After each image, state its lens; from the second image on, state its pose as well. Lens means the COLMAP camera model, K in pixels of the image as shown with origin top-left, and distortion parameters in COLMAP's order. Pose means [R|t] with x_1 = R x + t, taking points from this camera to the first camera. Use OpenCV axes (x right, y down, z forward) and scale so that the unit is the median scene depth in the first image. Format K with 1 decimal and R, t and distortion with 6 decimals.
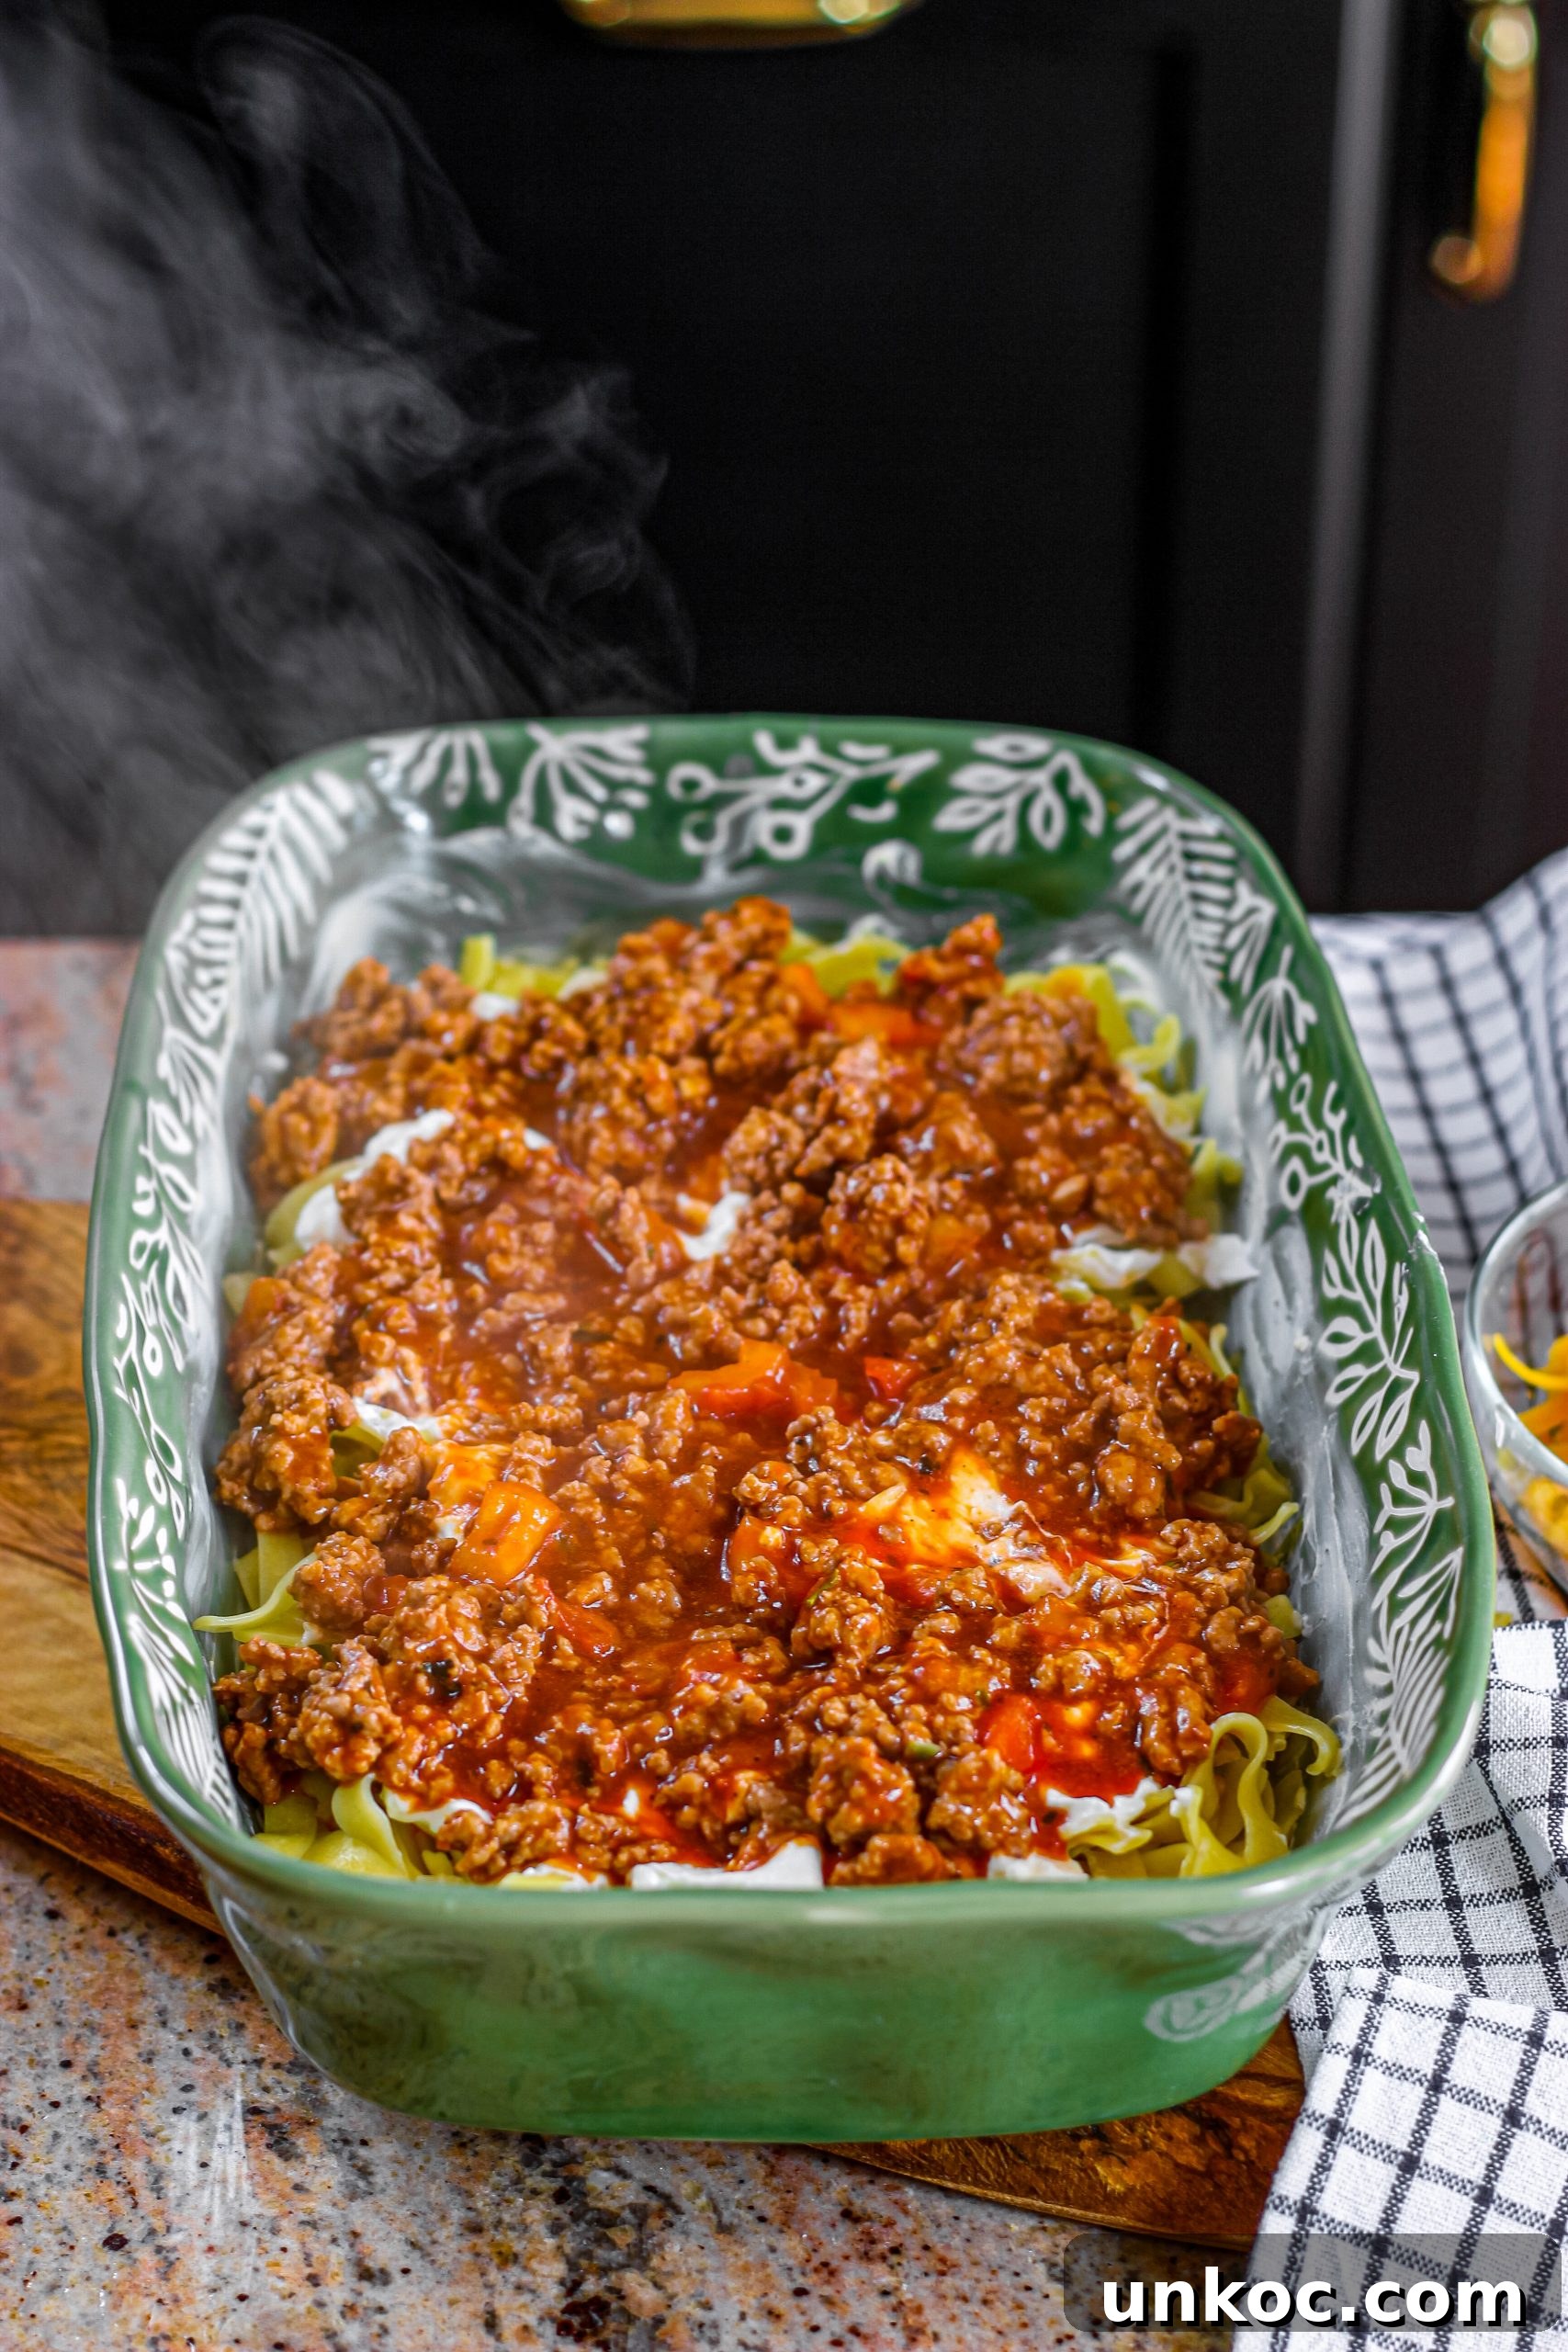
lens RADIAL K [[6033.9, 0, 784.0], [0, 6033.9, 1176.0], [0, 0, 1]] dist [-0.039689, -0.629945]
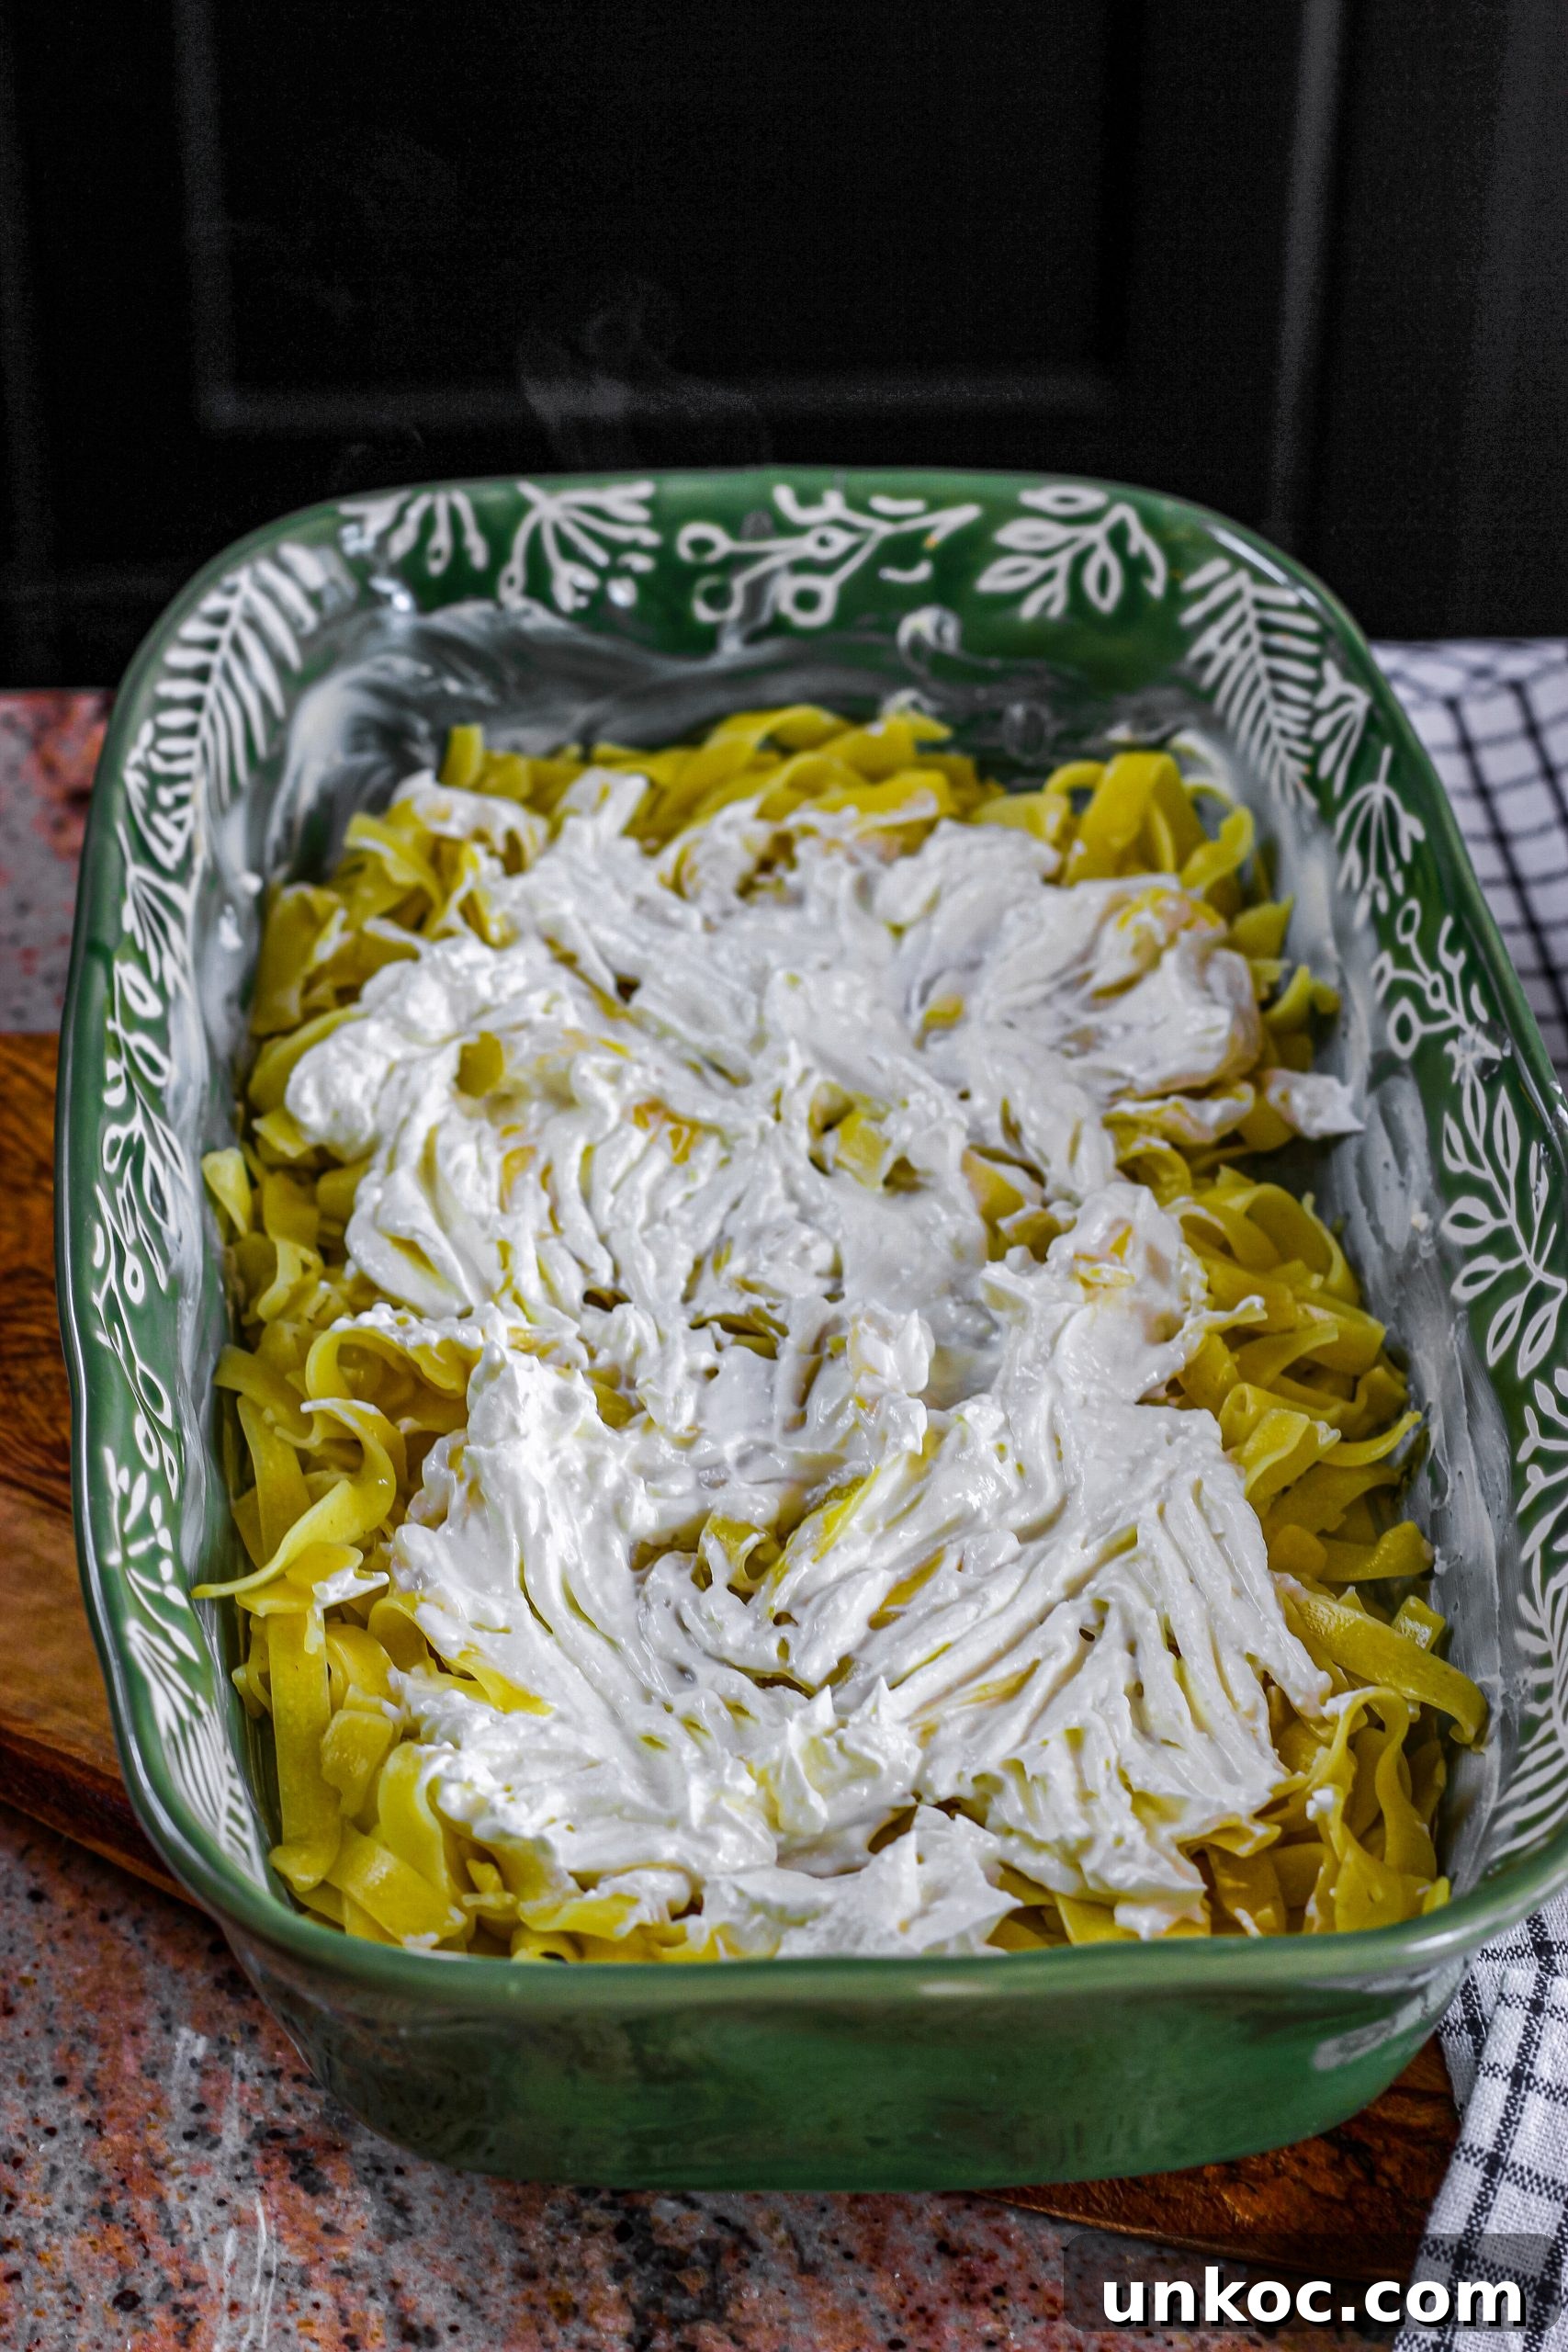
lens RADIAL K [[6033.9, 0, 784.0], [0, 6033.9, 1176.0], [0, 0, 1]] dist [-0.039689, -0.629945]
pose [[0.999527, -0.016821, 0.025765, -0.032279], [0.013844, 0.993650, 0.111665, -0.082973], [-0.027479, -0.111255, 0.993412, 0.123143]]
